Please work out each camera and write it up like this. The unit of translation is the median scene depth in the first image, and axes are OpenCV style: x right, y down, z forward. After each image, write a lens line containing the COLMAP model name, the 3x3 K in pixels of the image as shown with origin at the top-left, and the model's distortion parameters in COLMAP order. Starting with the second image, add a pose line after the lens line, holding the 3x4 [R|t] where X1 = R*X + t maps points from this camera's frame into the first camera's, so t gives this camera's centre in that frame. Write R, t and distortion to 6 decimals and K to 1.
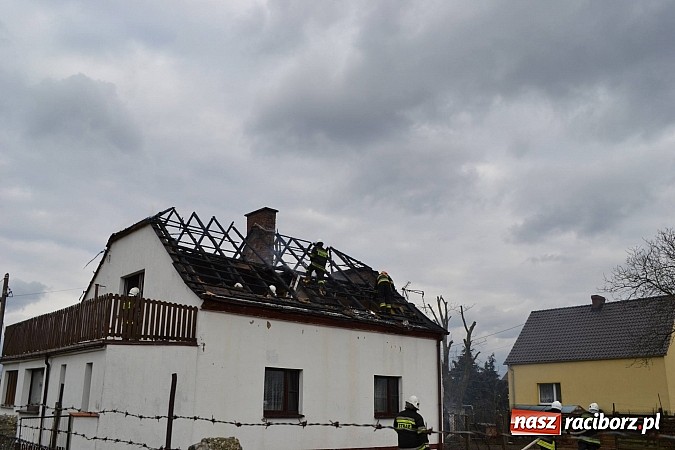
lens RADIAL K [[598.6, 0, 334.5], [0, 598.6, 236.8], [0, 0, 1]] dist [-0.073352, 0.002156]
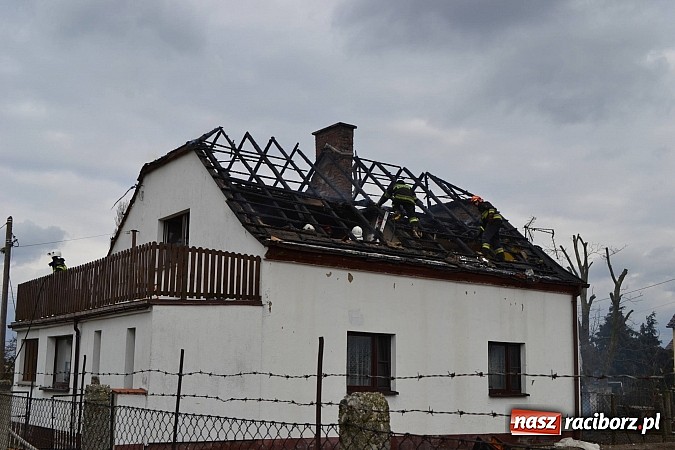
lens RADIAL K [[823.3, 0, 334.3], [0, 823.3, 236.5], [0, 0, 1]] dist [-0.035100, -0.016022]
pose [[0.993332, -0.015361, -0.114258, -0.006759], [0.026742, 0.994752, 0.098758, -0.010862], [0.112141, -0.101155, 0.988530, -0.050853]]
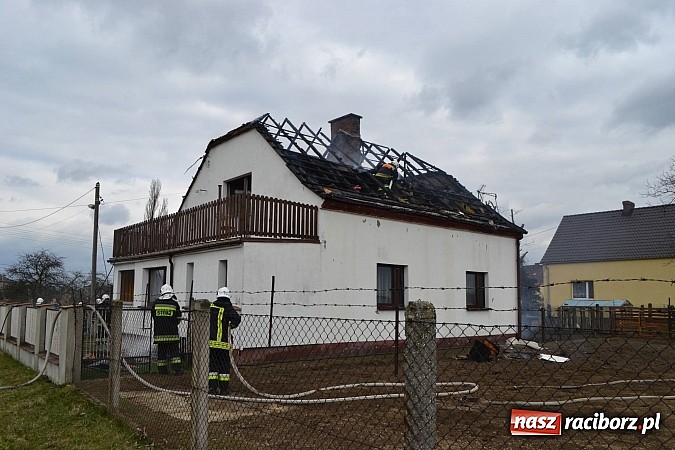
lens RADIAL K [[540.4, 0, 333.0], [0, 540.4, 239.7], [0, 0, 1]] dist [-0.078271, -0.006170]
pose [[0.999442, -0.004935, -0.033025, -0.141024], [0.010187, 0.986934, 0.160800, 0.019958], [0.031800, -0.161047, 0.986434, 0.052978]]
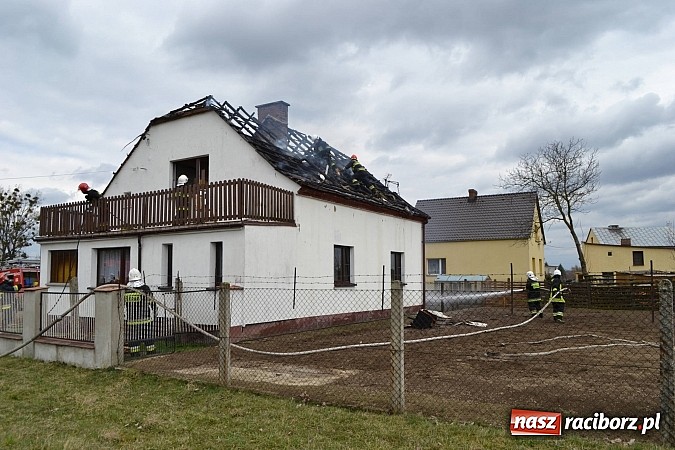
lens RADIAL K [[540.4, 0, 333.0], [0, 540.4, 239.7], [0, 0, 1]] dist [-0.078271, -0.006170]
pose [[0.957819, 0.004389, 0.287338, -0.367985], [-0.062921, 0.978824, 0.194791, 0.002168], [-0.280398, -0.204655, 0.937813, 0.006080]]
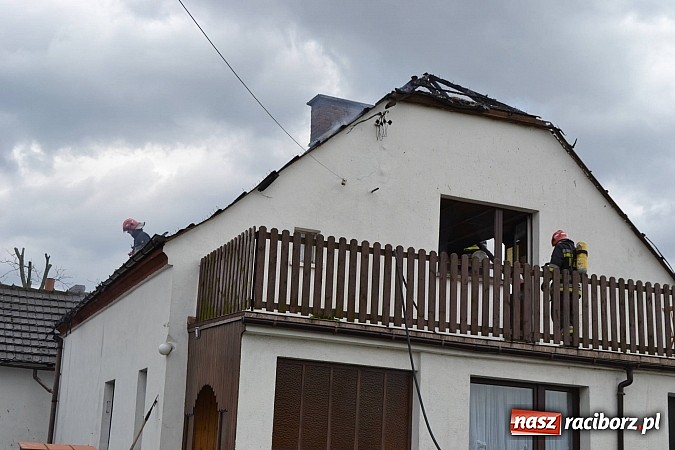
lens RADIAL K [[1017.4, 0, 337.5], [0, 1017.4, 225.0], [0, 0, 1]] dist [0.008127, -0.004713]
pose [[0.321894, 0.236337, 0.916804, -1.174911], [-0.298837, 0.944204, -0.138477, 0.238800], [-0.898377, -0.229399, 0.374560, 0.787712]]
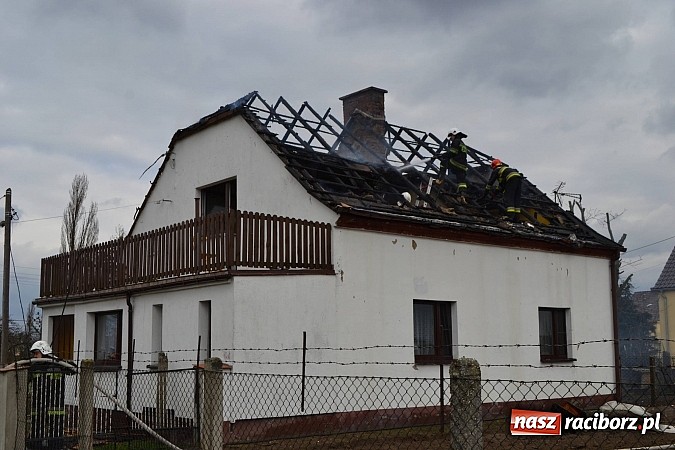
lens RADIAL K [[823.3, 0, 334.3], [0, 823.3, 236.5], [0, 0, 1]] dist [-0.035100, -0.016022]
pose [[0.998743, -0.026481, -0.042551, -0.148126], [0.032061, 0.990144, 0.136333, -0.007603], [0.038522, -0.137526, 0.989749, -0.033323]]
